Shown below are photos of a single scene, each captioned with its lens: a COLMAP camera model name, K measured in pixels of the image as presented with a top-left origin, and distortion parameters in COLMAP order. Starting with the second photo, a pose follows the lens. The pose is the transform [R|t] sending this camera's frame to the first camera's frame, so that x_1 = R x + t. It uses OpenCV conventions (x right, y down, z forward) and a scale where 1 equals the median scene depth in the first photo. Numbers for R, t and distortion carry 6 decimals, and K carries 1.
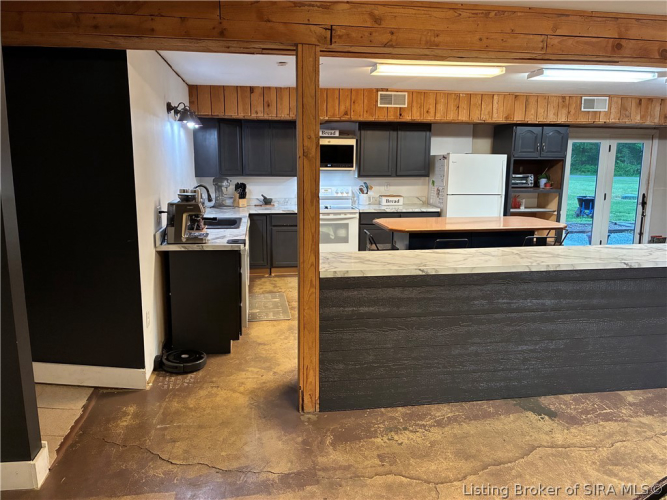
lens RADIAL K [[506.1, 0, 333.2], [0, 506.1, 247.8], [0, 0, 1]] dist [0.027919, -0.026402]
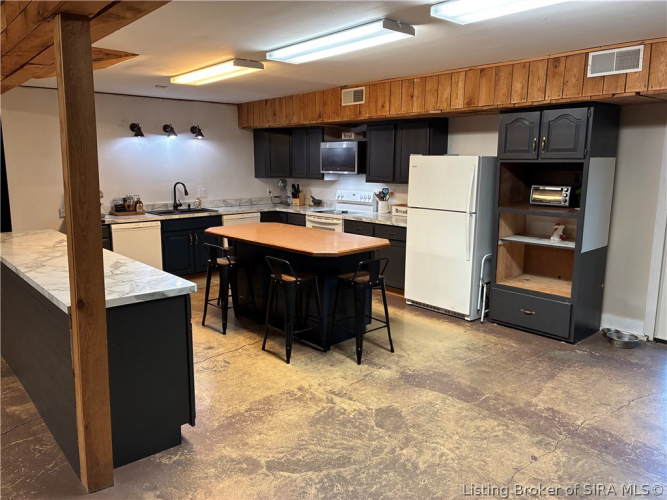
lens RADIAL K [[506.1, 0, 332.4], [0, 506.1, 252.1], [0, 0, 1]] dist [0.027919, -0.026402]
pose [[0.546838, 0.144763, -0.824628, 0.832971], [-0.140657, 0.986824, 0.079962, -0.082138], [0.825338, 0.072264, 0.559995, 0.461179]]
